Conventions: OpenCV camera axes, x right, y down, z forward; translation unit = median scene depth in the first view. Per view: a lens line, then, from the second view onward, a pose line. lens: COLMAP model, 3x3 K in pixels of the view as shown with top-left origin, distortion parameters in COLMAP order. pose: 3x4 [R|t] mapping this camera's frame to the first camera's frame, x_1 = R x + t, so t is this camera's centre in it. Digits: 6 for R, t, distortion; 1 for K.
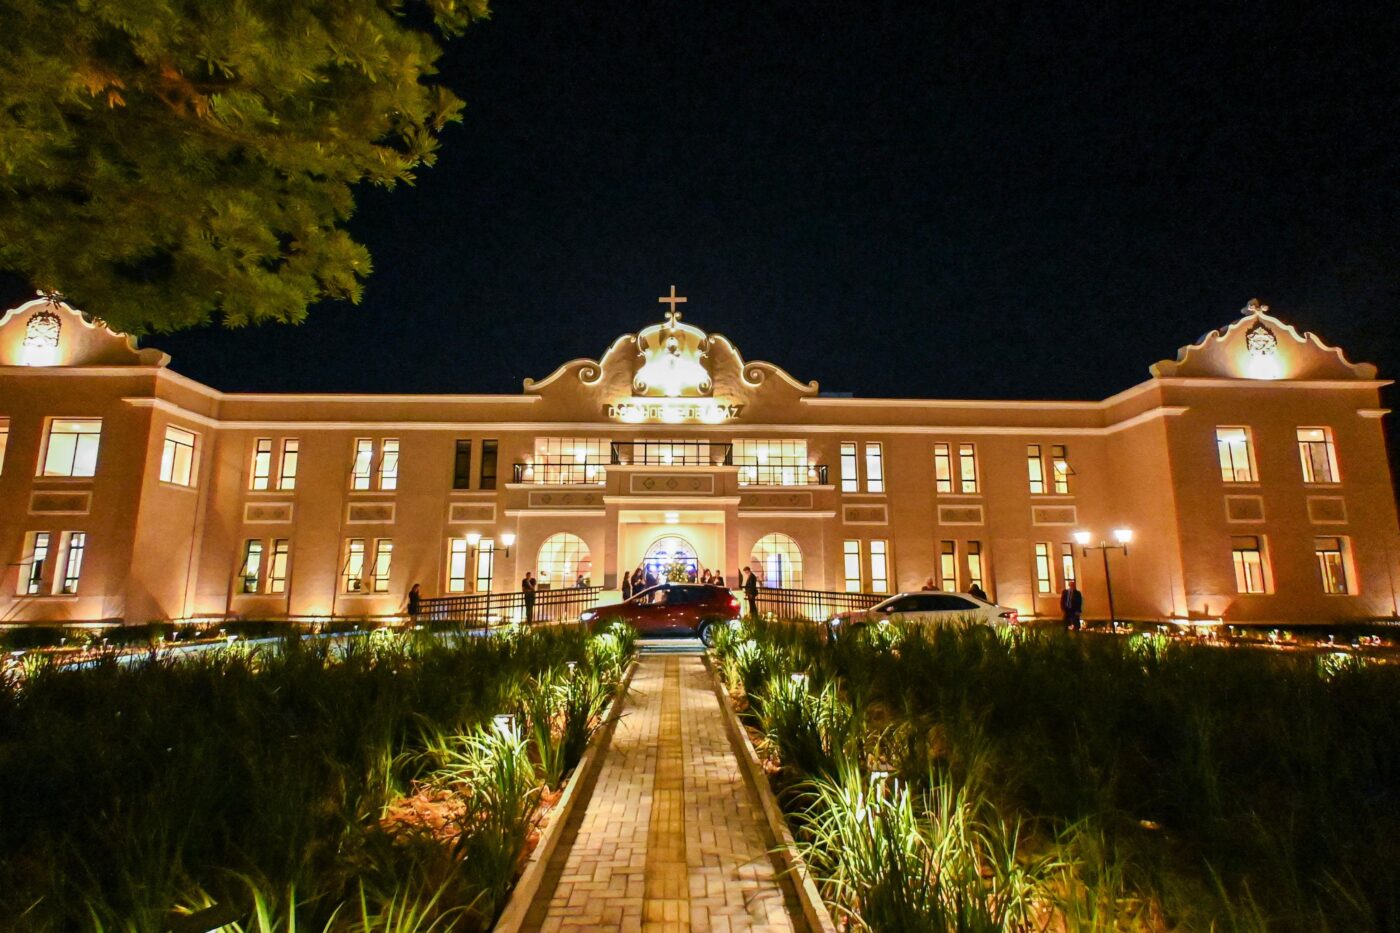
lens RADIAL K [[739.2, 0, 703.3], [0, 739.2, 446.1], [0, 0, 1]] dist [0.017298, 0.001560]
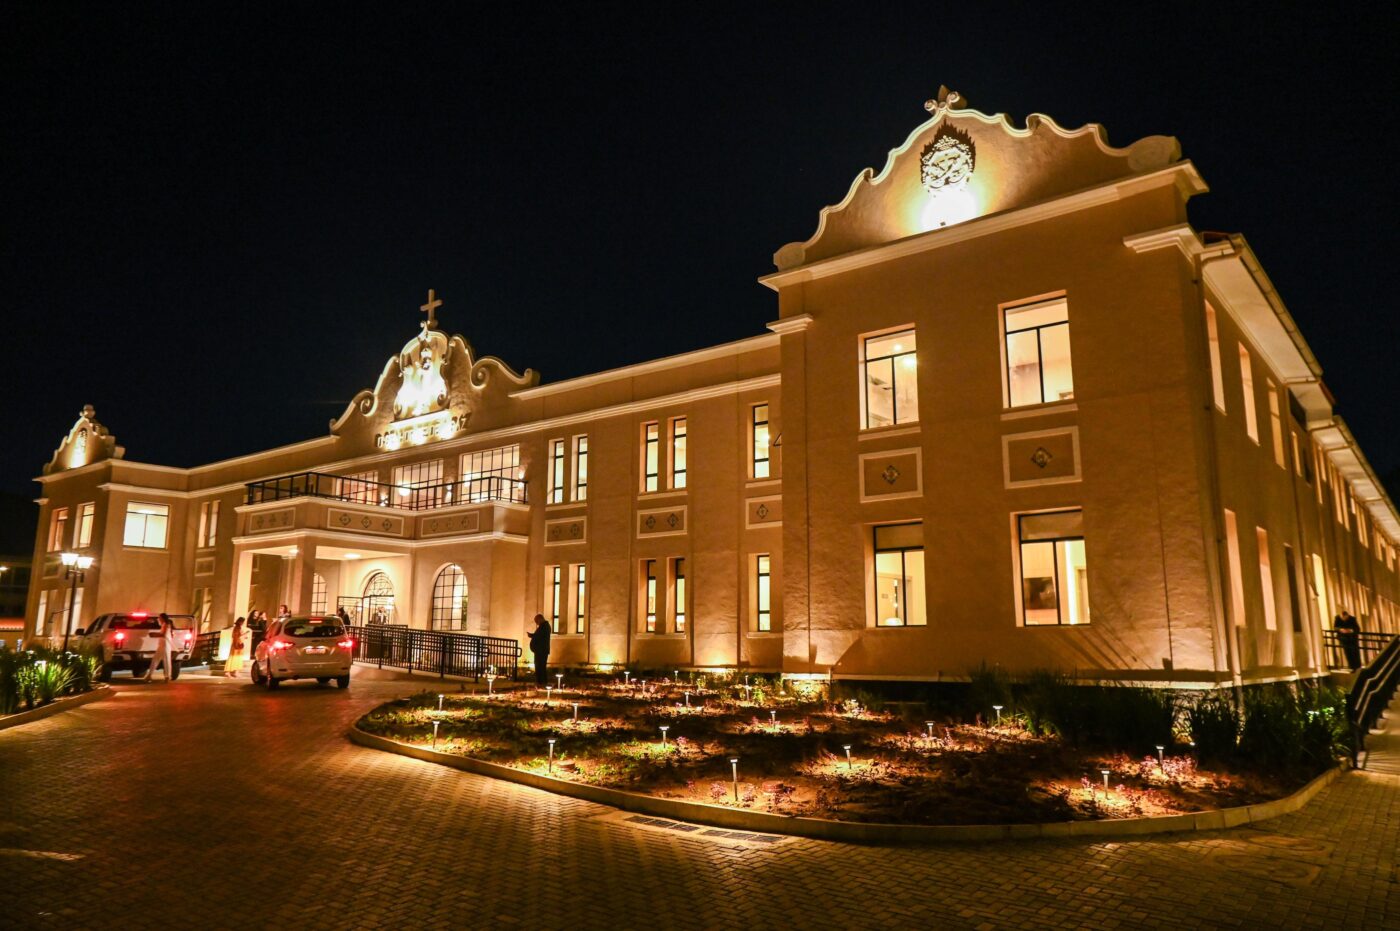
lens RADIAL K [[979.5, 0, 699.4], [0, 979.5, 461.3], [0, 0, 1]] dist [-0.021271, 0.001251]
pose [[0.755904, -0.117920, -0.643975, 0.977131], [0.120144, 0.991926, -0.040608, 0.077318], [0.643564, -0.046674, 0.763968, 0.314605]]
